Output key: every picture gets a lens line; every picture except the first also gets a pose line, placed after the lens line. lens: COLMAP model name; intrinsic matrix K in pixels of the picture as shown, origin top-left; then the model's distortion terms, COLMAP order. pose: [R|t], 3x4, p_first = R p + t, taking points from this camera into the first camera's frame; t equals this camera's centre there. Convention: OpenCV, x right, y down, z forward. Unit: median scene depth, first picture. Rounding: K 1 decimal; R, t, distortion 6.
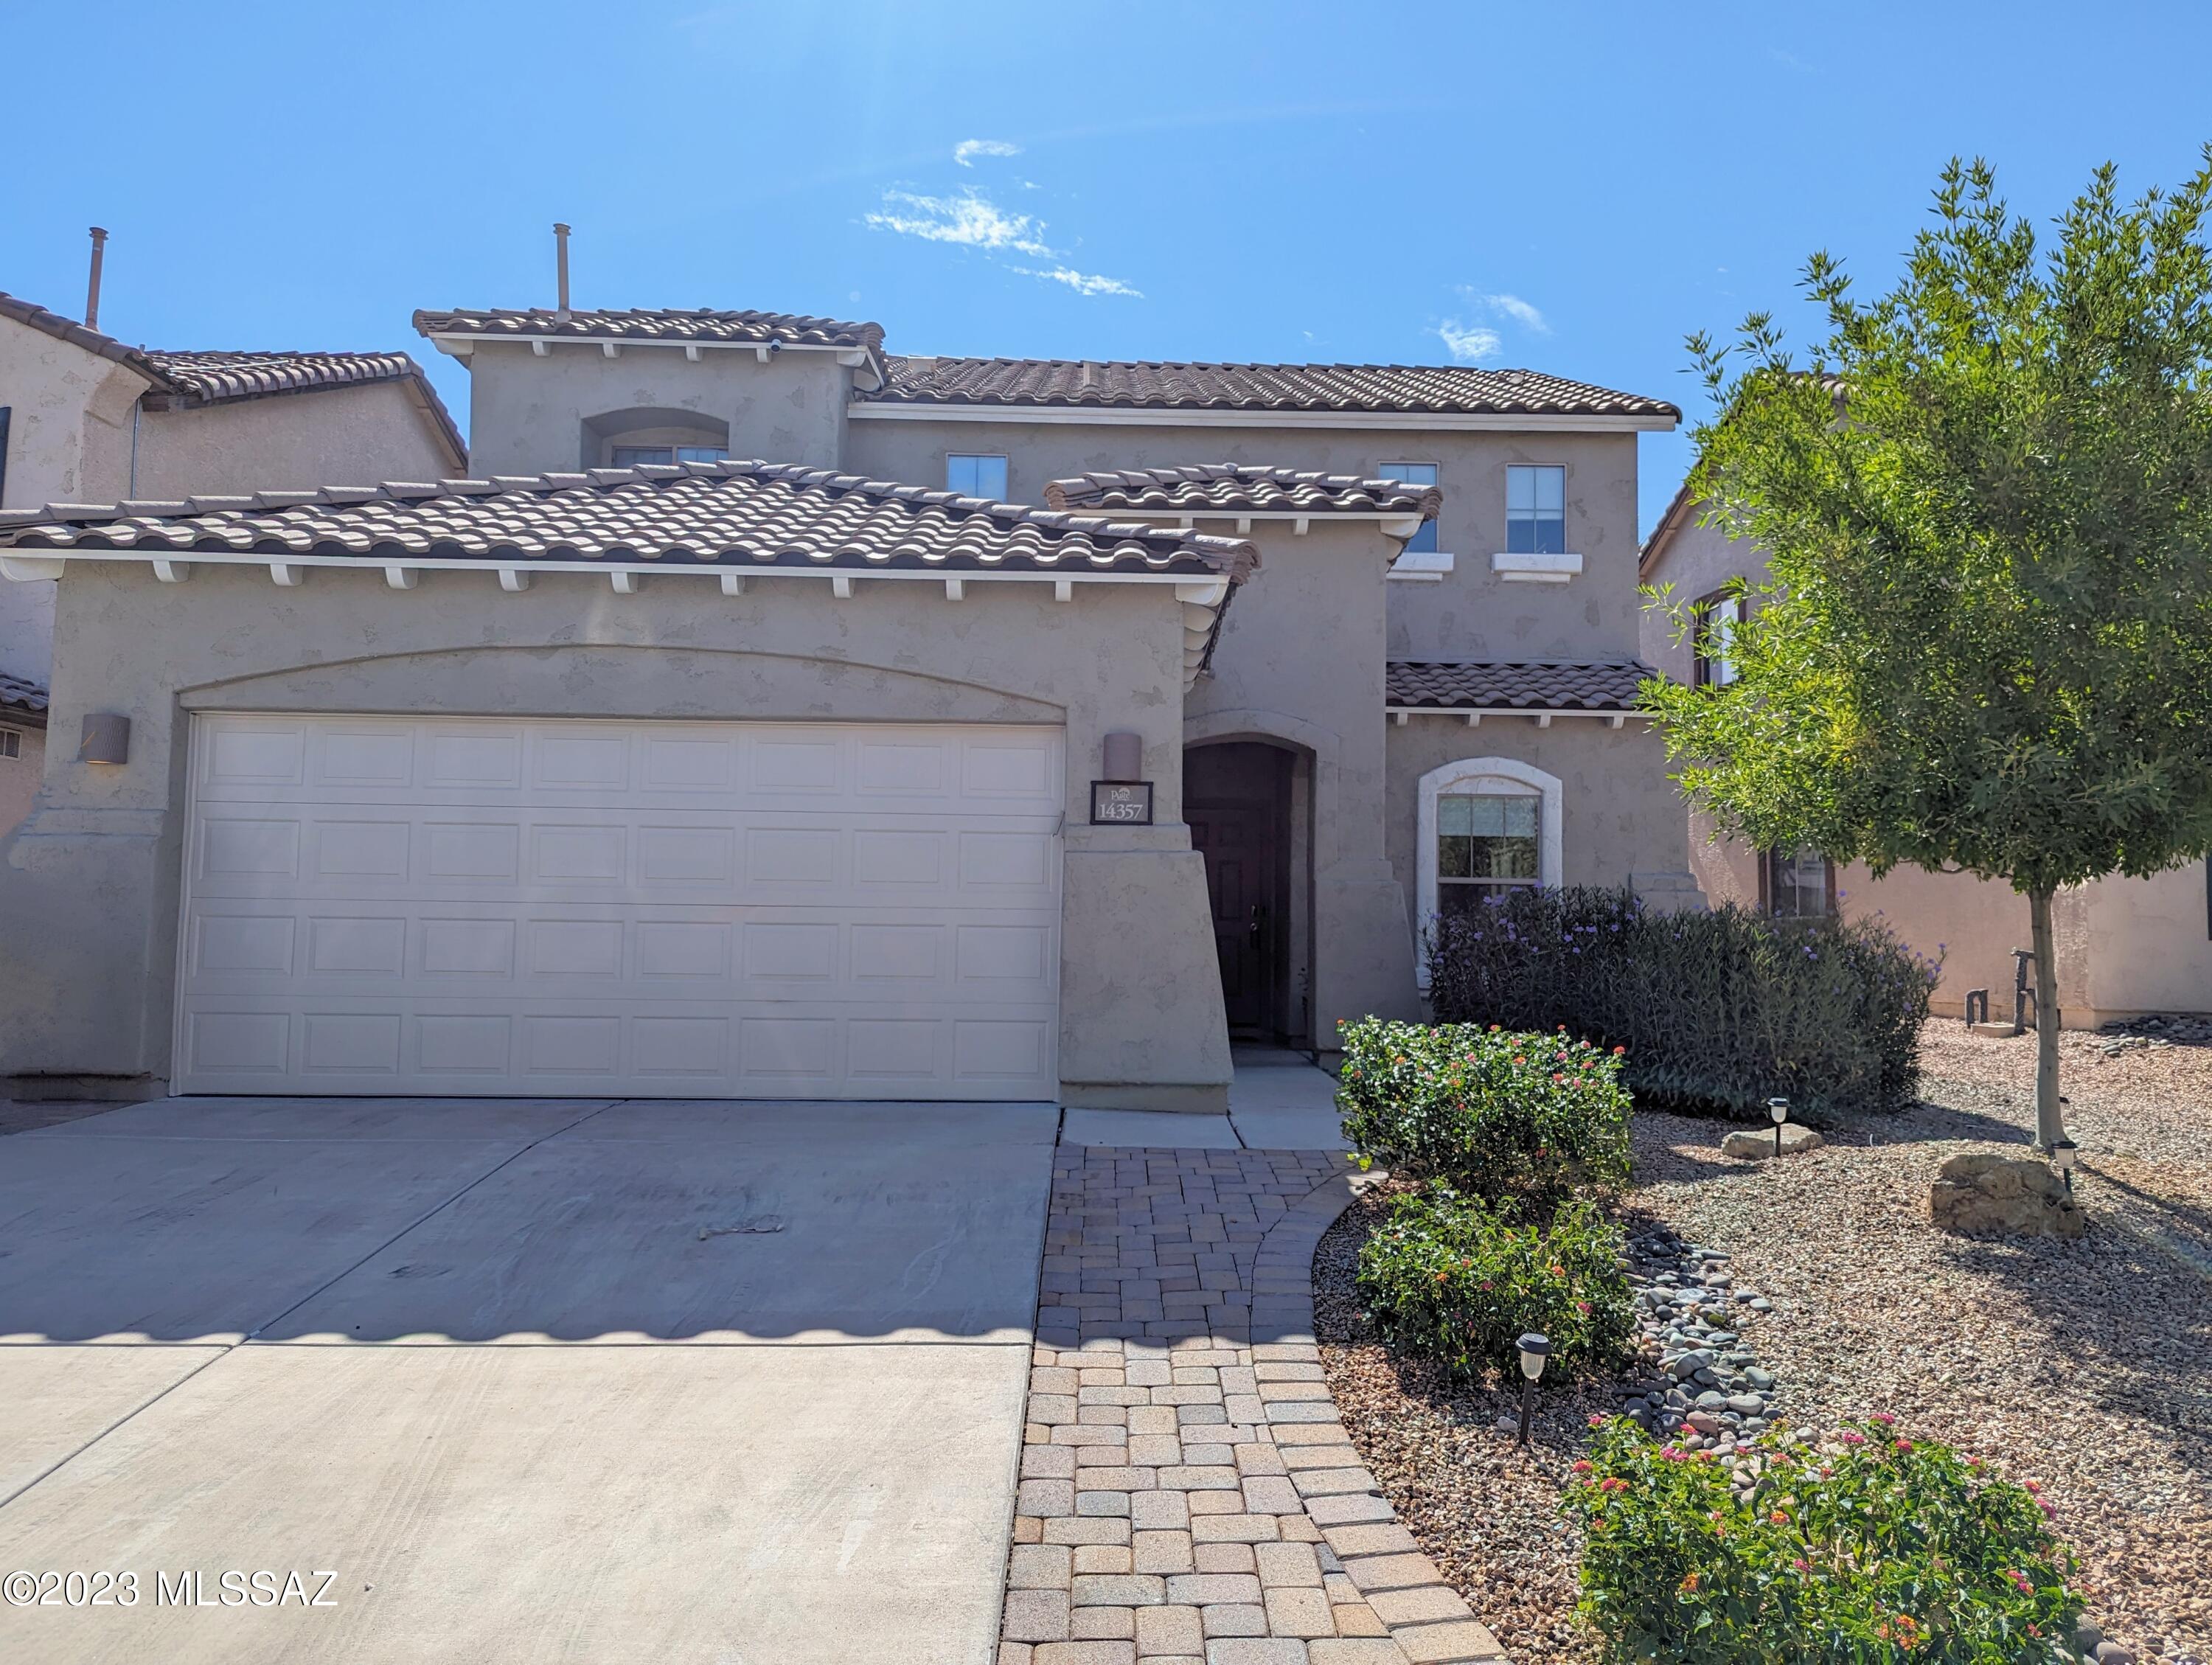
lens RADIAL K [[1649.0, 0, 1109.6], [0, 1649.0, 820.5], [0, 0, 1]] dist [0.063850, -0.045612]
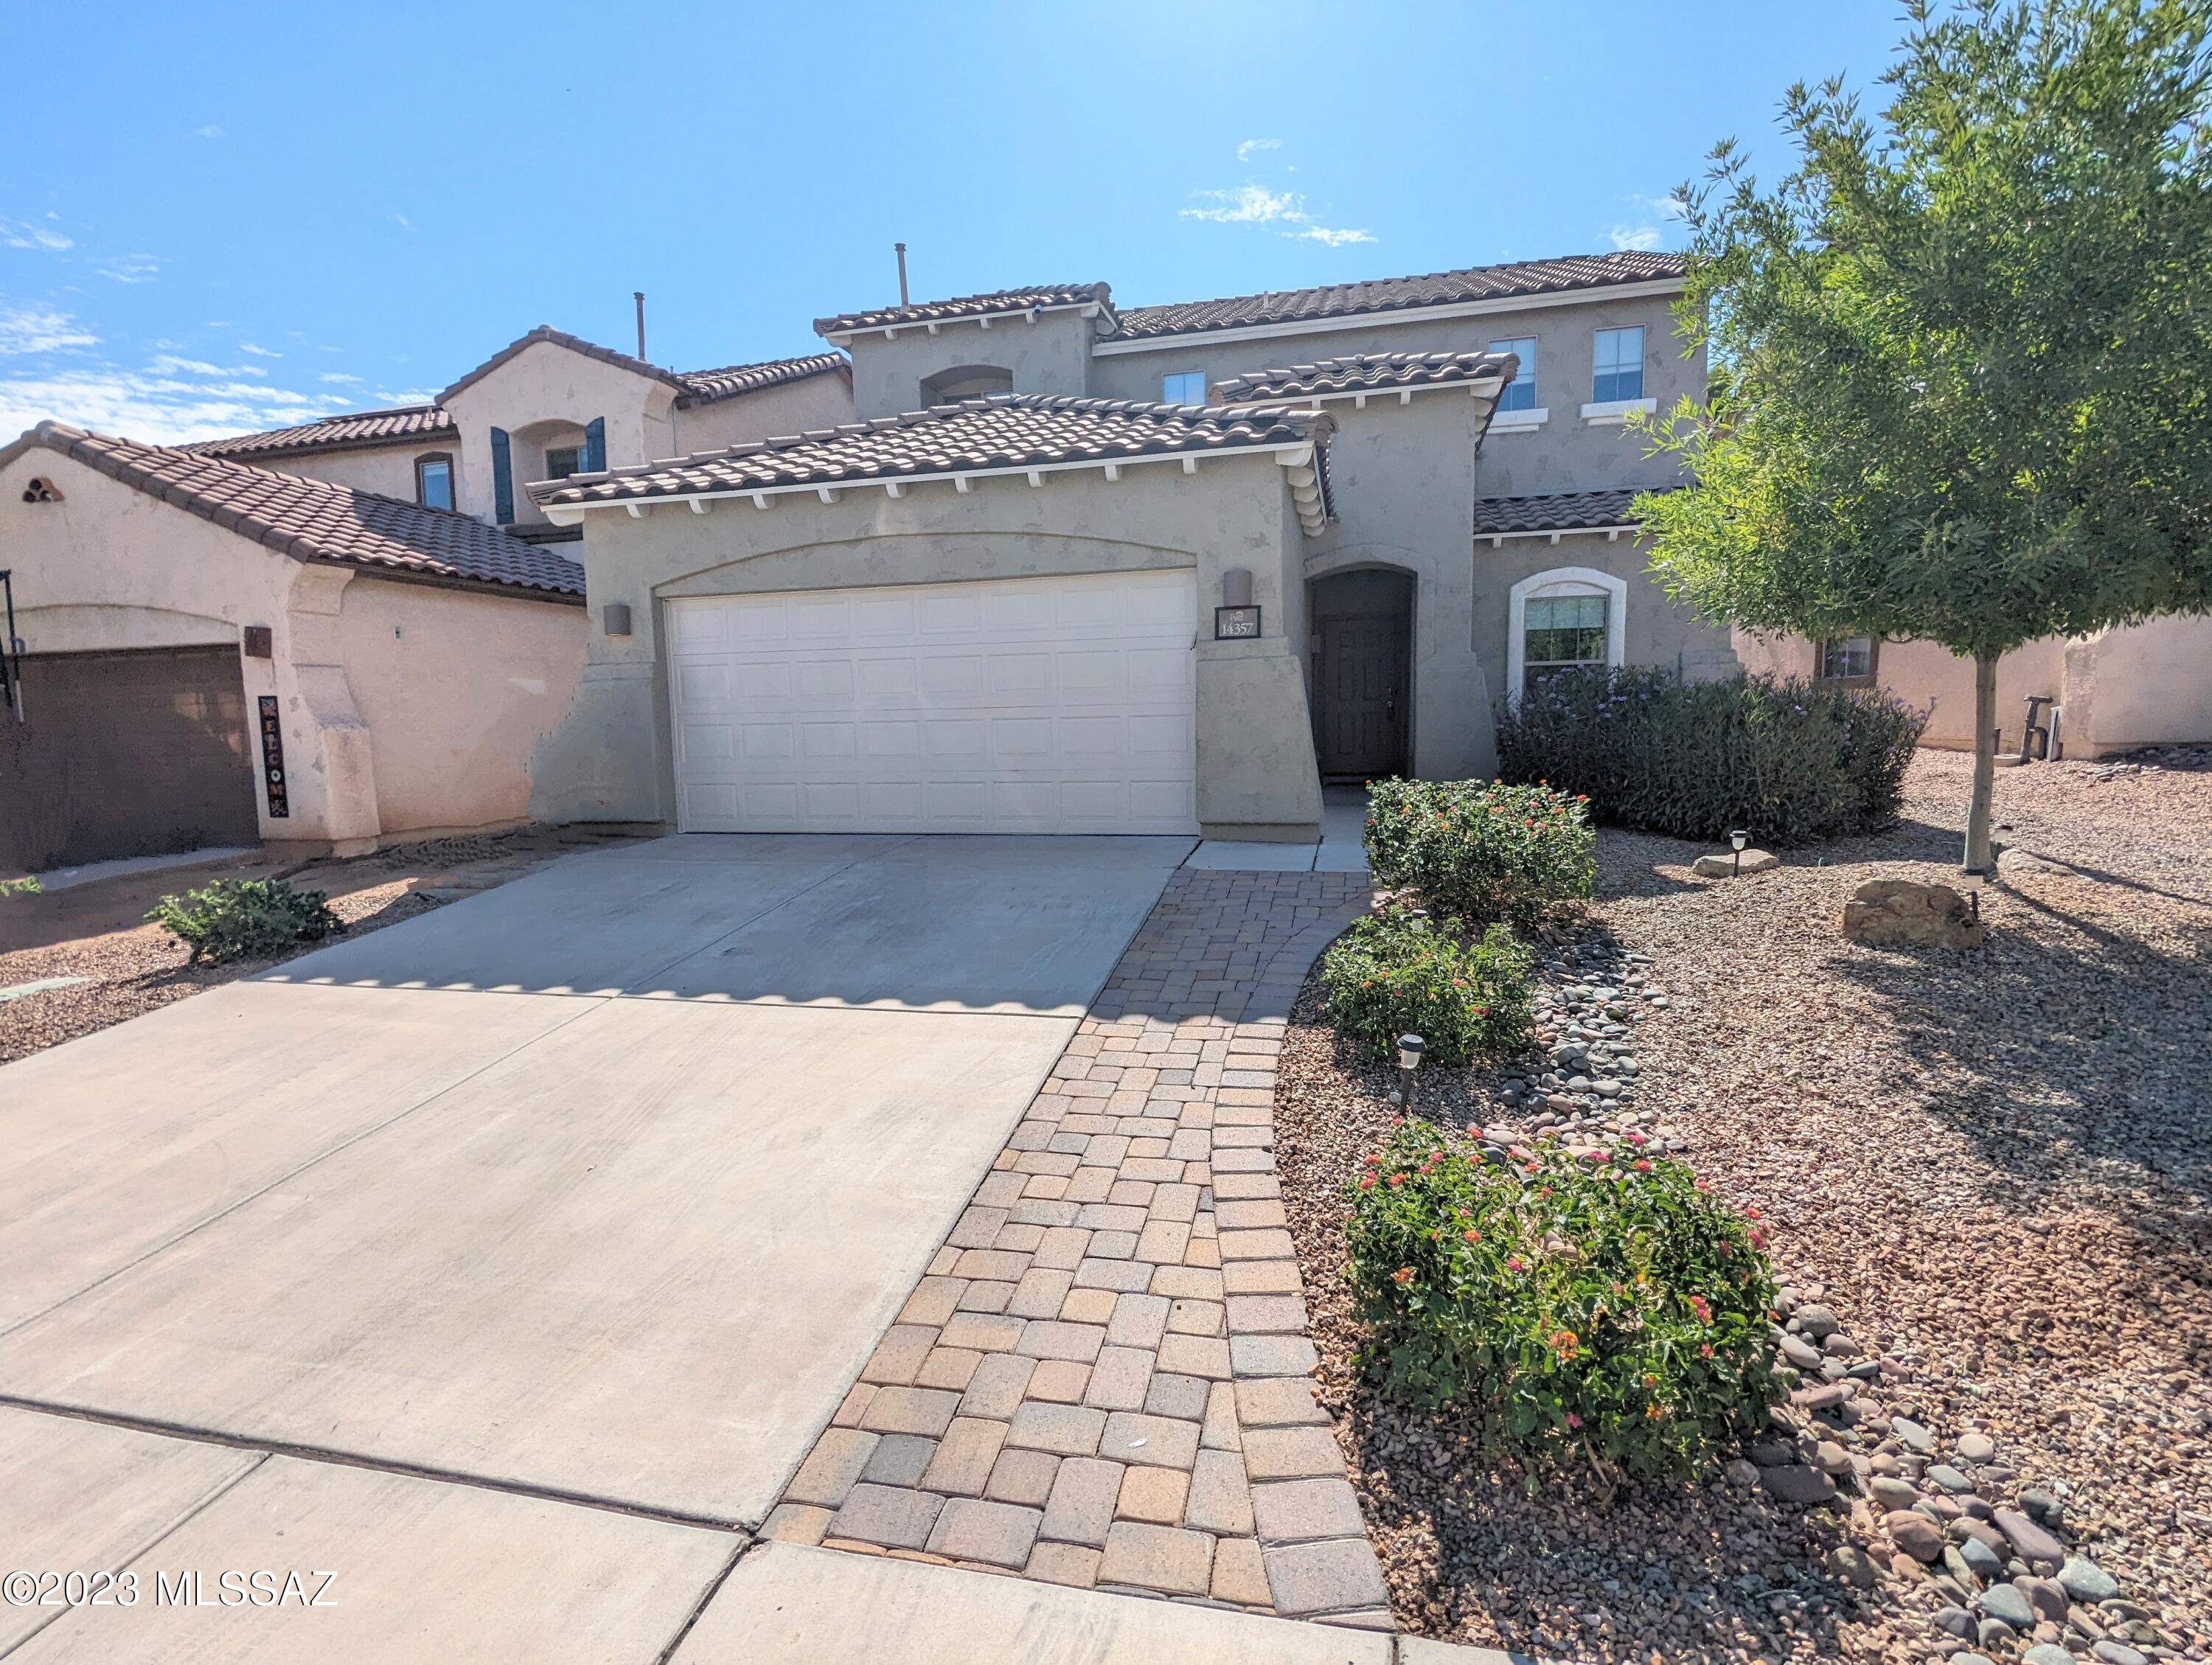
lens RADIAL K [[1044.0, 0, 1103.0], [0, 1044.0, 832.9], [0, 0, 1]] dist [0.002437, 0.000845]
pose [[0.965397, -0.008095, -0.260659, 0.144075], [0.056347, 0.982382, 0.178184, 0.000378], [0.254624, -0.186706, 0.948845, 0.127983]]
